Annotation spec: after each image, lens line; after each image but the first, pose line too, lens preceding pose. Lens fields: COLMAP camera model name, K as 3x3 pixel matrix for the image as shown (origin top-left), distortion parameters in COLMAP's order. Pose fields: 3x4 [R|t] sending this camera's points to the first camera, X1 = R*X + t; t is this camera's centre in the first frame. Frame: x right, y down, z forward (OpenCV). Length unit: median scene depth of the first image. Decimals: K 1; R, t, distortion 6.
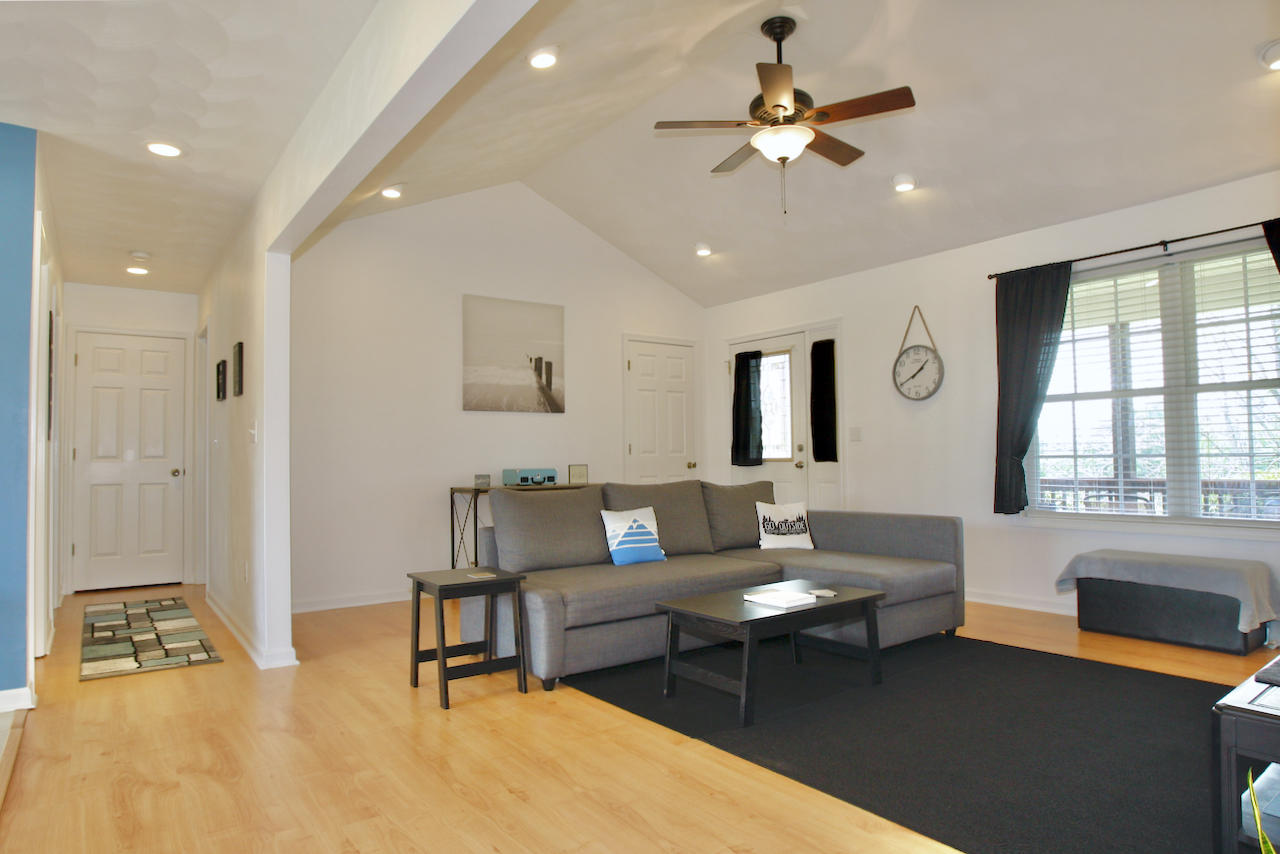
lens RADIAL K [[752.7, 0, 645.1], [0, 752.7, 428.1], [0, 0, 1]] dist [-0.088607, 0.040138]
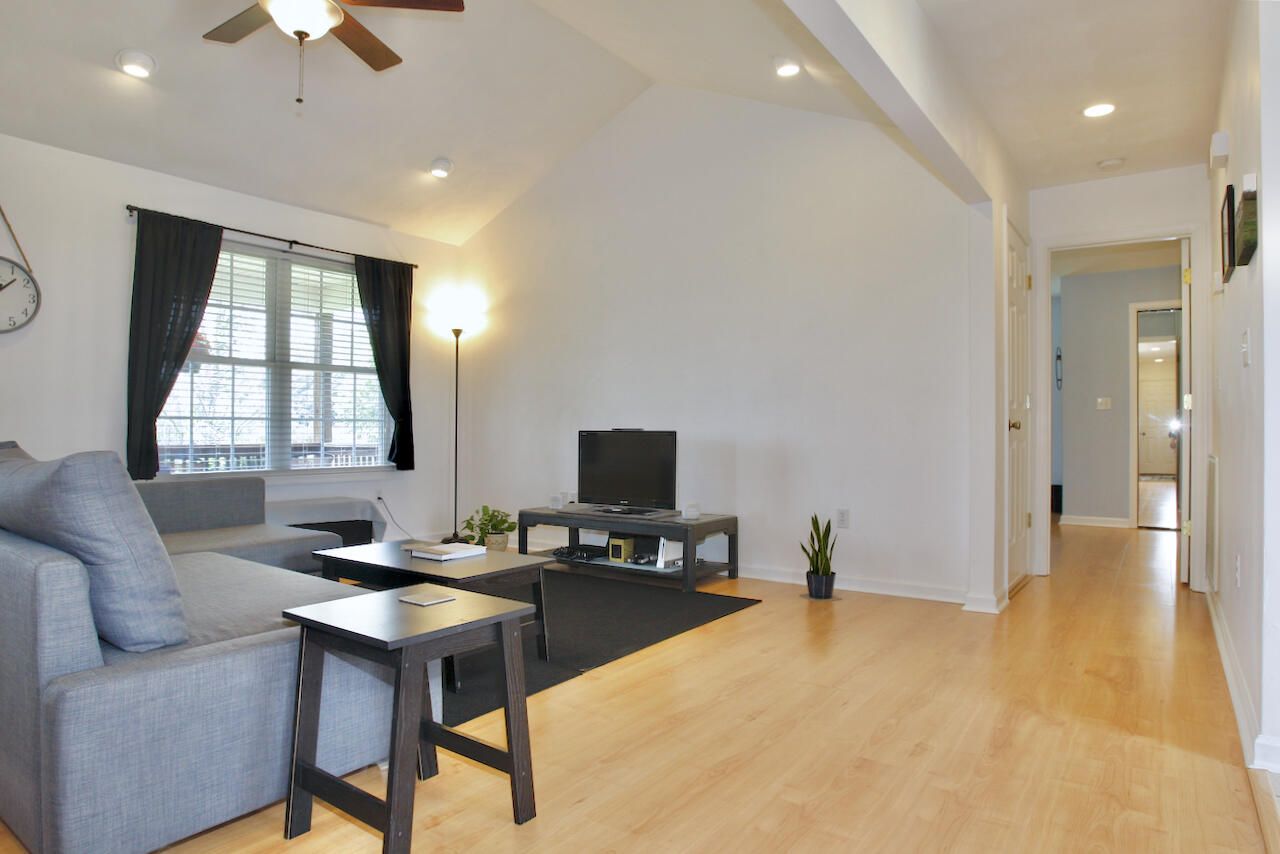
lens RADIAL K [[752.7, 0, 630.3], [0, 752.7, 442.5], [0, 0, 1]] dist [-0.088607, 0.040138]
pose [[-0.288269, -0.003325, 0.957544, -0.464278], [-0.039319, 0.999192, -0.008368, 0.048652], [-0.956742, -0.040062, -0.288167, 0.607437]]
